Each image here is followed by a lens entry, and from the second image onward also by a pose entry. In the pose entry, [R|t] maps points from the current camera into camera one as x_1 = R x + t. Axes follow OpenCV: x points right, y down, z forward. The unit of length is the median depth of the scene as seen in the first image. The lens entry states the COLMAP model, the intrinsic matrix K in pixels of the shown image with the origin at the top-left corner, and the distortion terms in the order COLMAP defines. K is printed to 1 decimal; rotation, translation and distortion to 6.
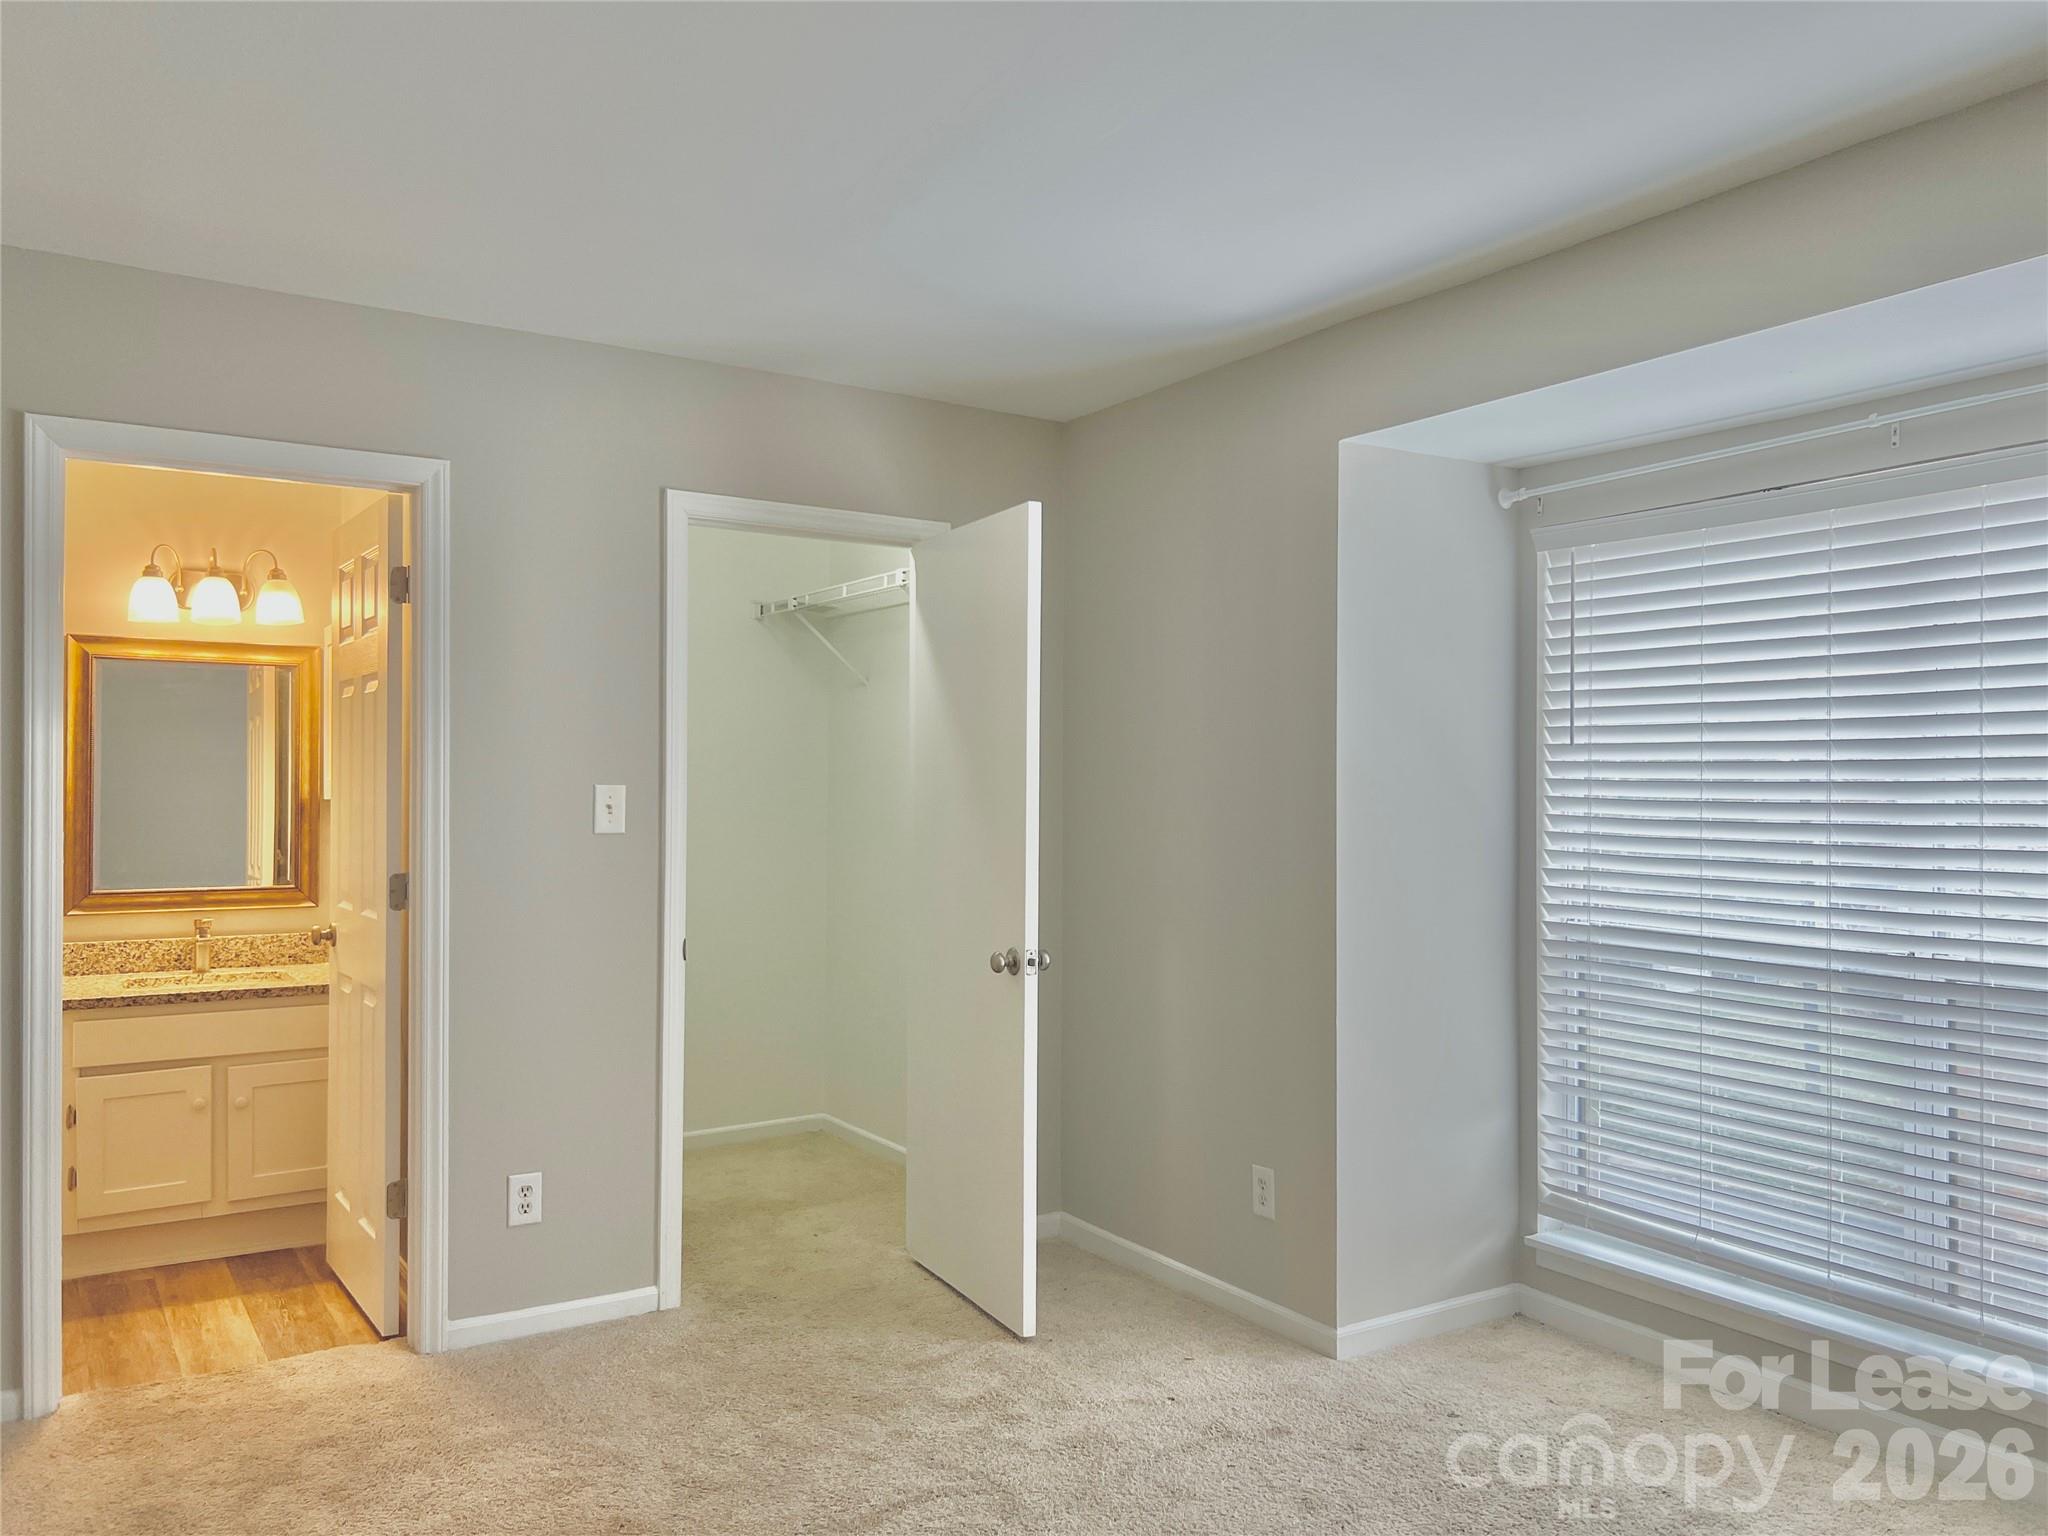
lens RADIAL K [[1541.8, 0, 1022.6], [0, 1541.8, 779.6], [0, 0, 1]] dist [0.062934, -0.067457]
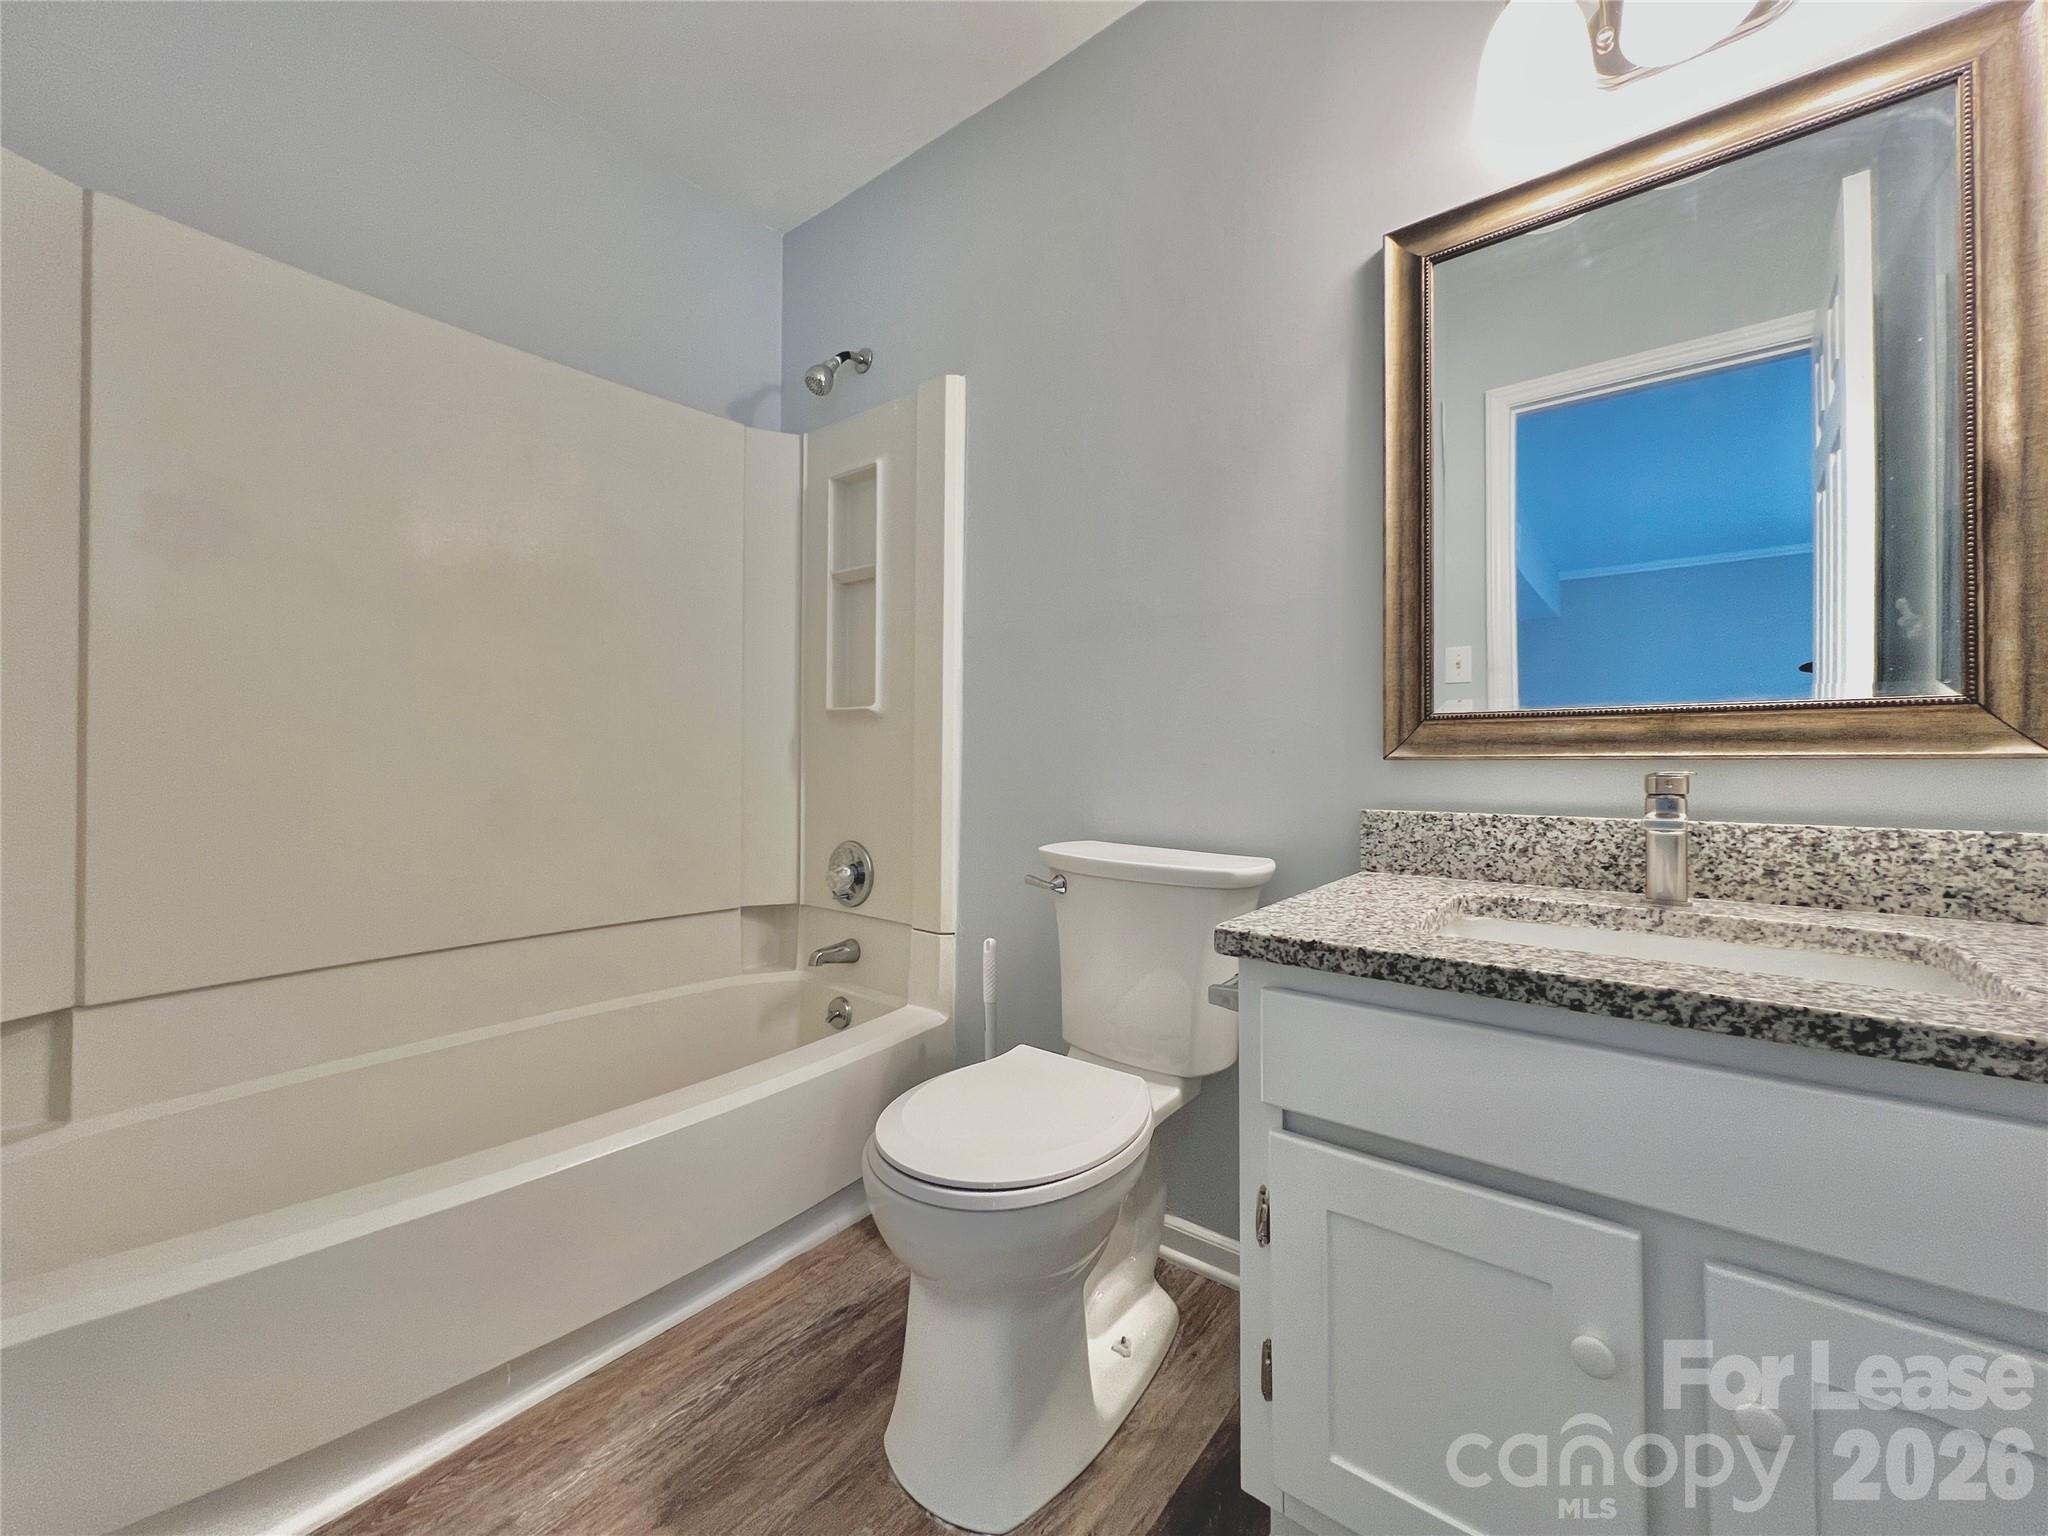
lens RADIAL K [[821.8, 0, 1019.3], [0, 821.8, 760.4], [0, 0, 1]] dist [-0.001519, -0.000016]
pose [[0.319647, -0.006740, -0.947513, -0.375494], [0.007062, 0.999964, -0.004731, 0.085644], [0.947510, -0.005180, 0.319683, 0.770128]]
